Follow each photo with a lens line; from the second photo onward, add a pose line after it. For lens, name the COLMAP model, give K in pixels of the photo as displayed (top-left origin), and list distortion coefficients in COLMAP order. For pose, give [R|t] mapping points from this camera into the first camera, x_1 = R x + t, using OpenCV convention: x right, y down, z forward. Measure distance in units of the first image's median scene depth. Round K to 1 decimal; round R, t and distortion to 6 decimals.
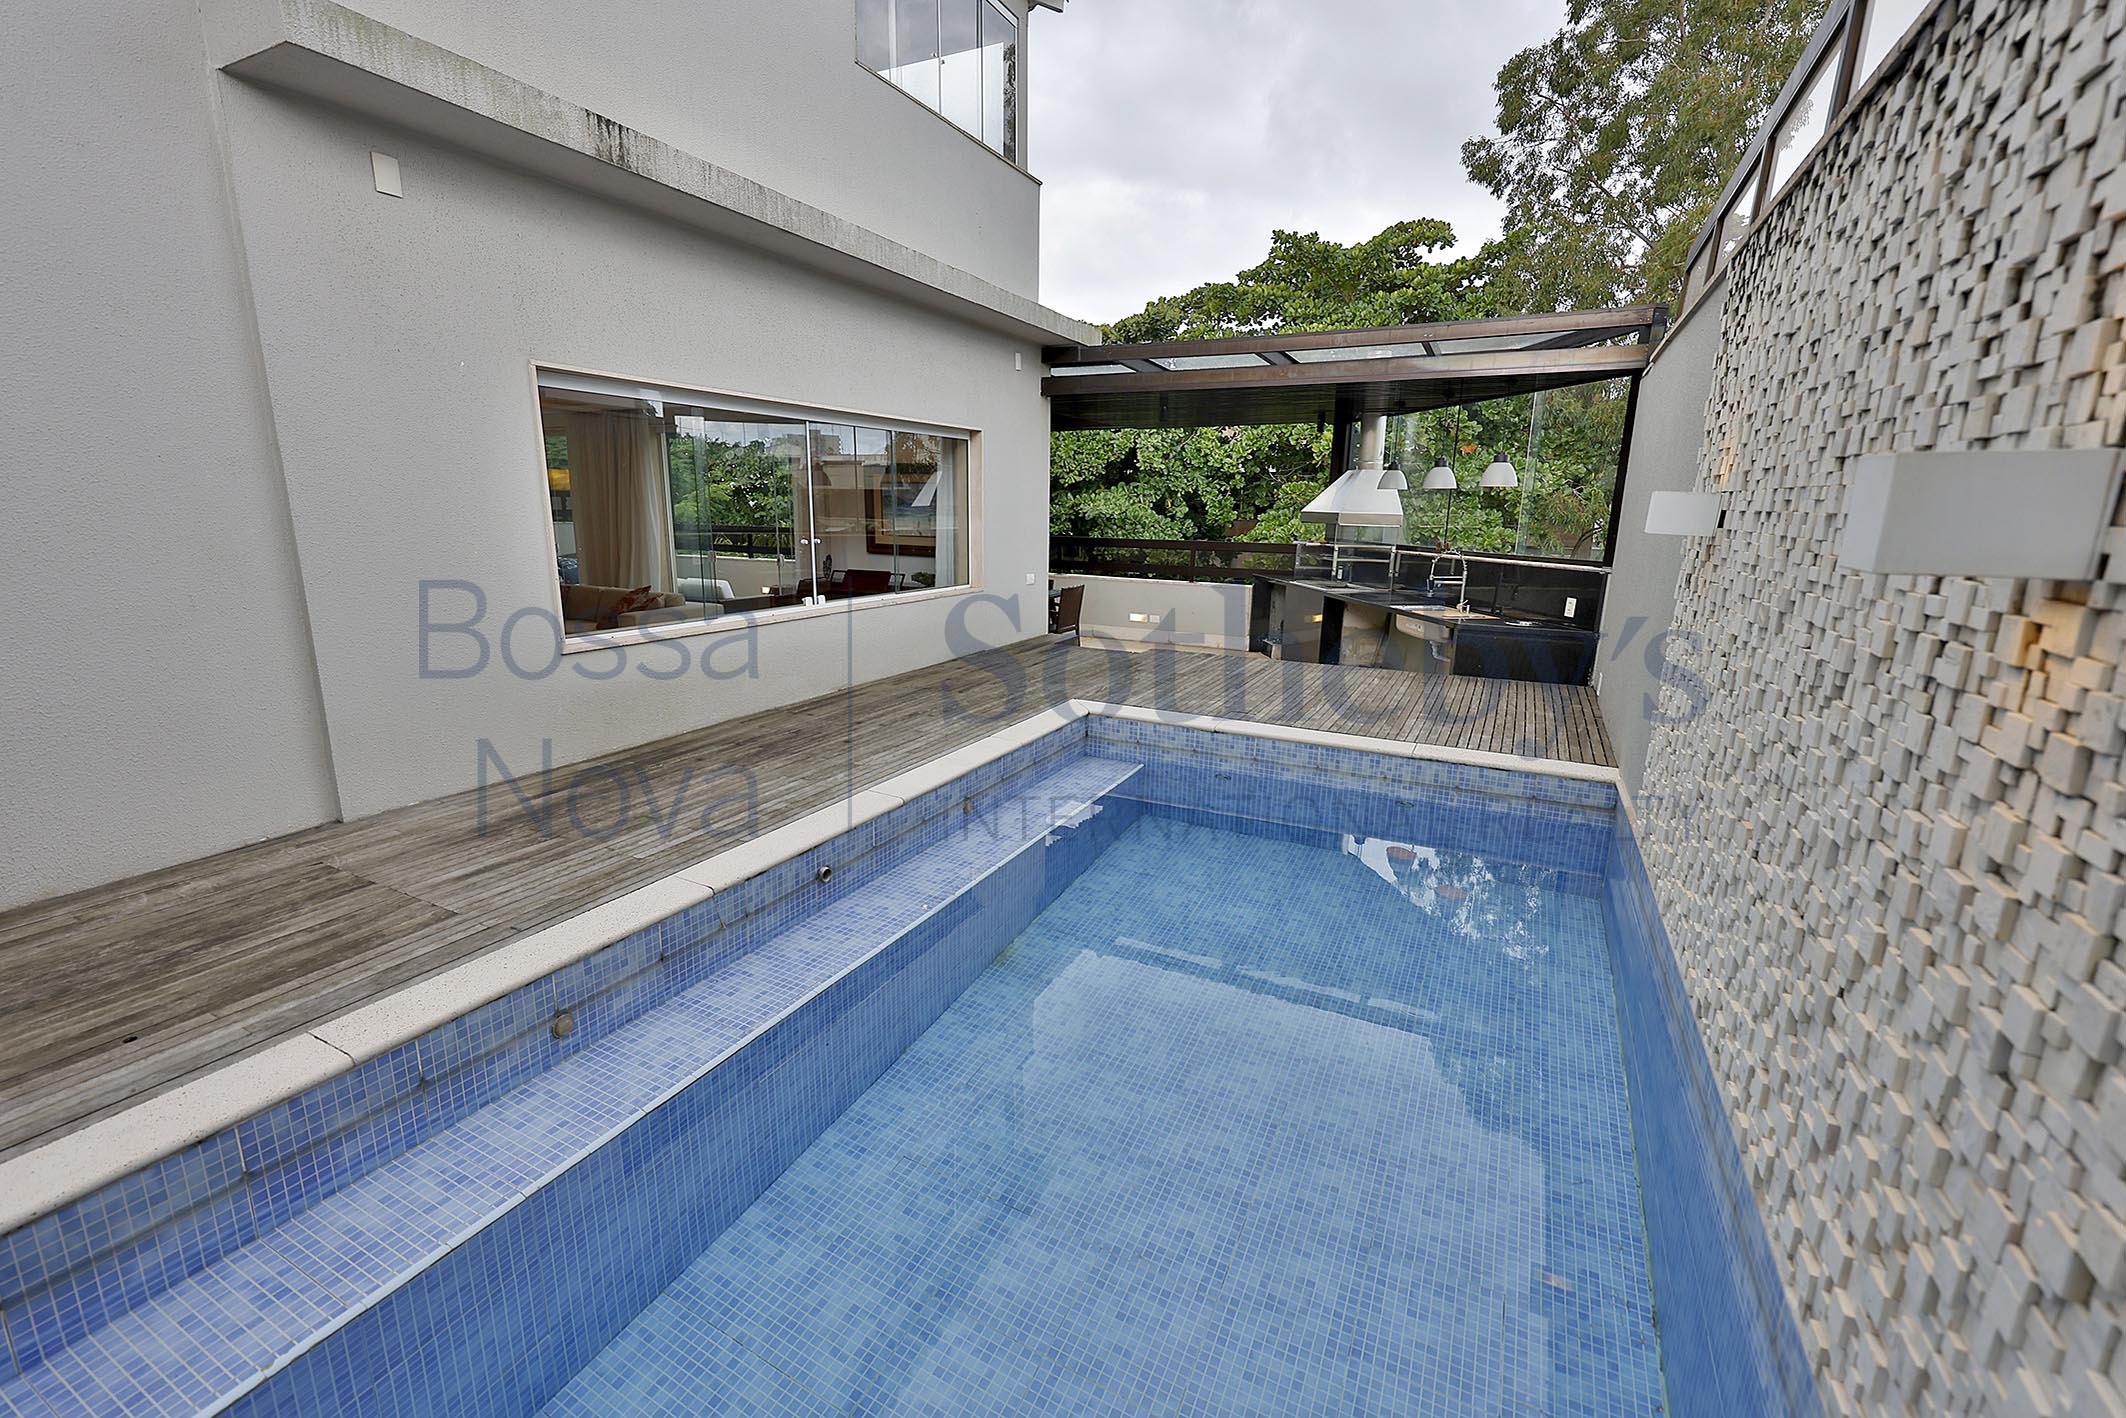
lens RADIAL K [[897.6, 0, 1064.1], [0, 897.6, 707.5], [0, 0, 1]] dist [0.001594, 0.000085]
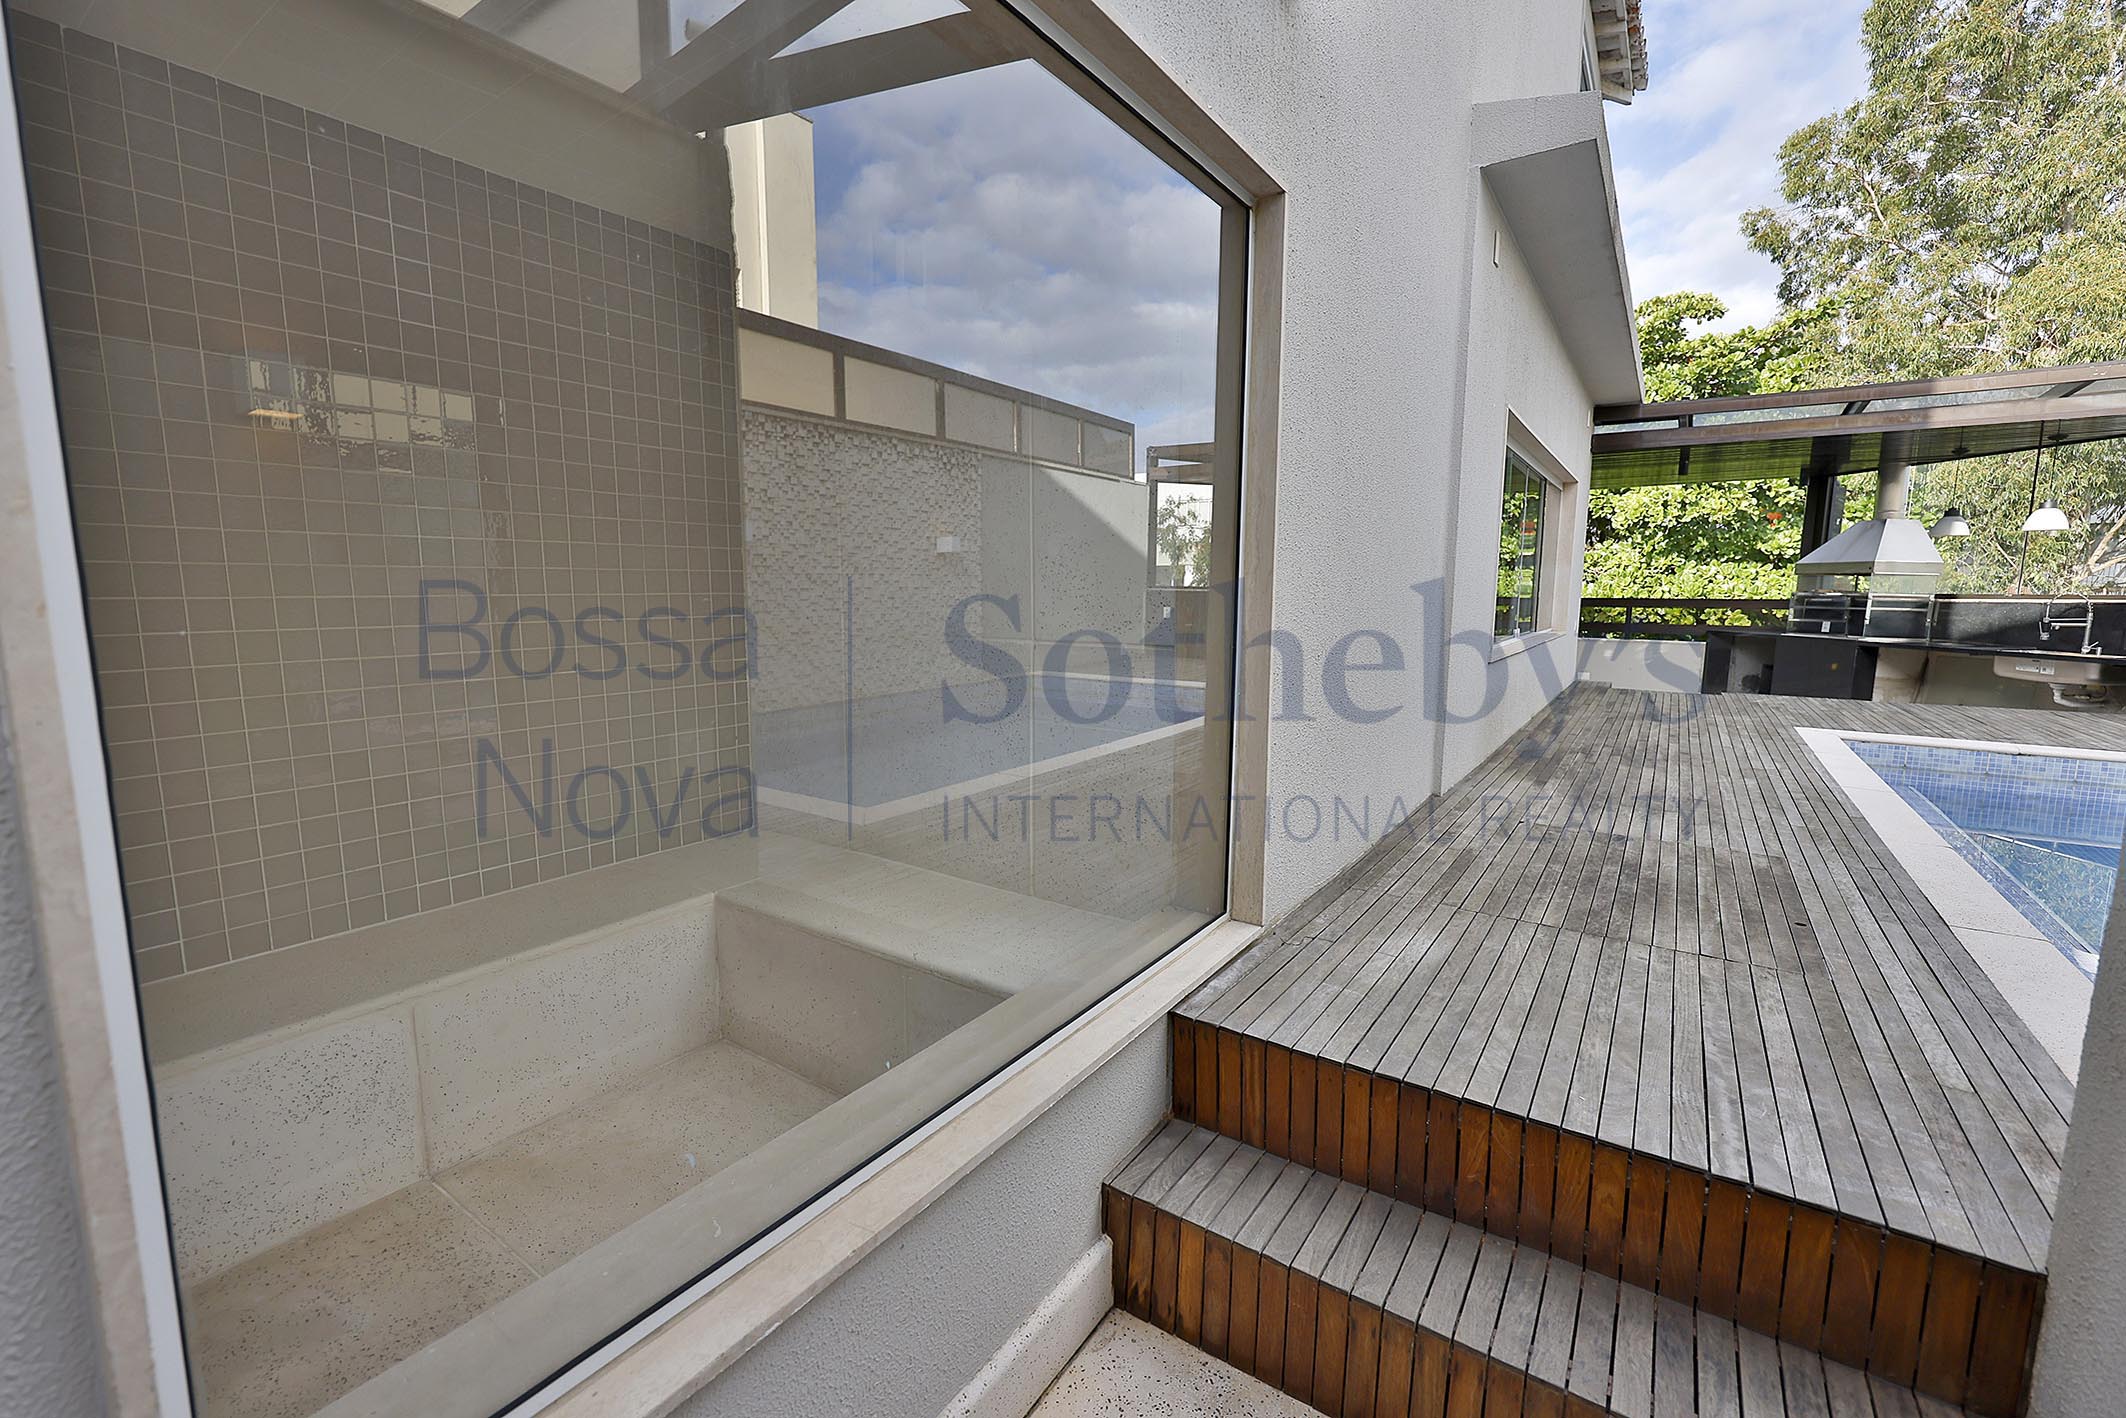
lens RADIAL K [[897.6, 0, 1059.5], [0, 897.6, 706.1], [0, 0, 1]] dist [0.001594, 0.000085]
pose [[0.990230, 0.006659, -0.139285, -0.231352], [-0.019804, 0.995450, -0.093201, 0.026685], [0.138031, 0.095049, 0.985857, -0.042023]]
